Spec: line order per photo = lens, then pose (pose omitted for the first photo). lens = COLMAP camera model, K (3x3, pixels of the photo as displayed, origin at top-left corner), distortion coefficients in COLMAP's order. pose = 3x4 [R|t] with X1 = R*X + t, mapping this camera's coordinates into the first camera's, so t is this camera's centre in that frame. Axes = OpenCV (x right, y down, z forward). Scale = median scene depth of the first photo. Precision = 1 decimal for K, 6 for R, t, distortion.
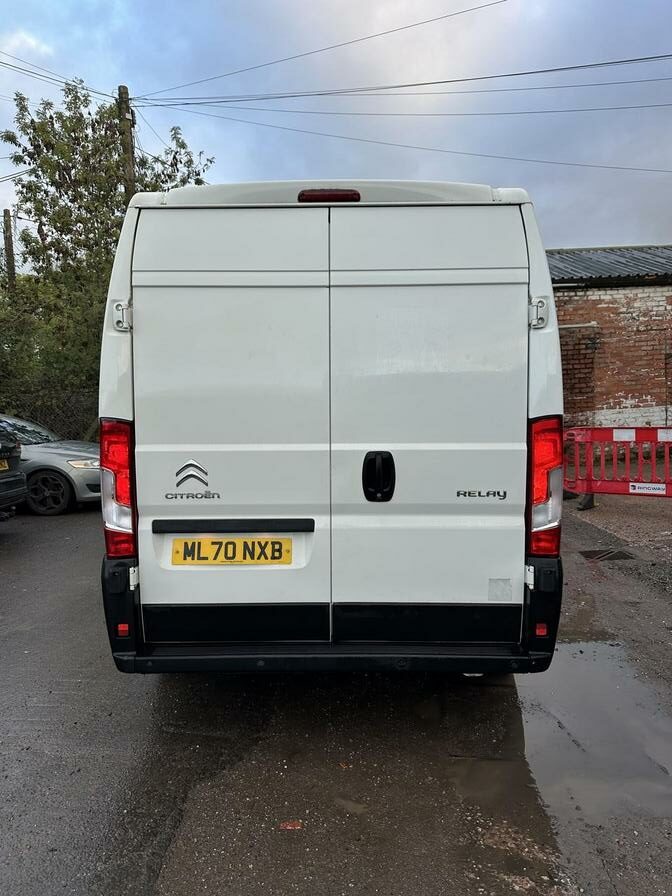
lens RADIAL K [[630.5, 0, 339.1], [0, 630.5, 439.9], [0, 0, 1]] dist [0.106232, -0.102323]
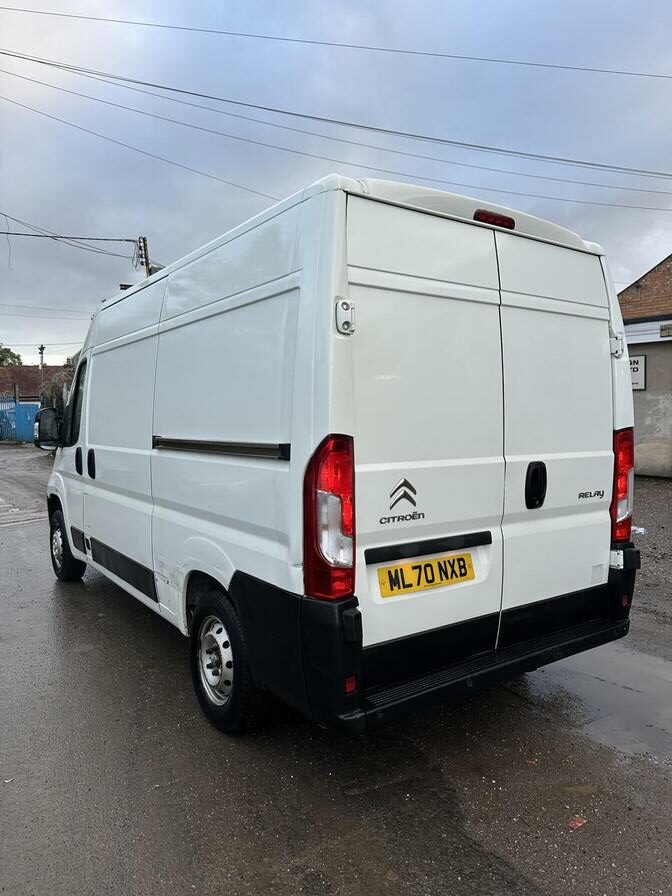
lens RADIAL K [[621.9, 0, 336.0], [0, 621.9, 448.0], [0, 0, 1]] dist [0.094257, -0.100595]
pose [[0.803875, -0.023368, 0.594338, -0.218491], [0.039287, 0.999132, -0.013855, -0.000976], [-0.593499, 0.034488, 0.804096, 0.087036]]
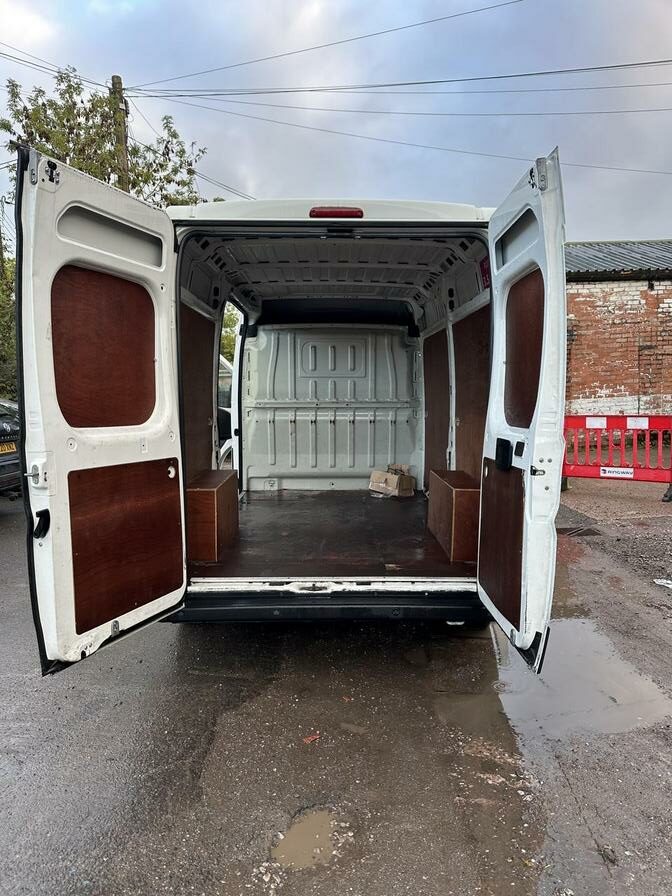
lens RADIAL K [[630.5, 0, 339.1], [0, 630.5, 439.9], [0, 0, 1]] dist [0.106232, -0.102323]
pose [[0.999612, 0.005928, 0.027212, -0.010414], [-0.006476, 0.999778, 0.020072, 0.001818], [-0.027087, -0.020240, 0.999428, -0.042199]]
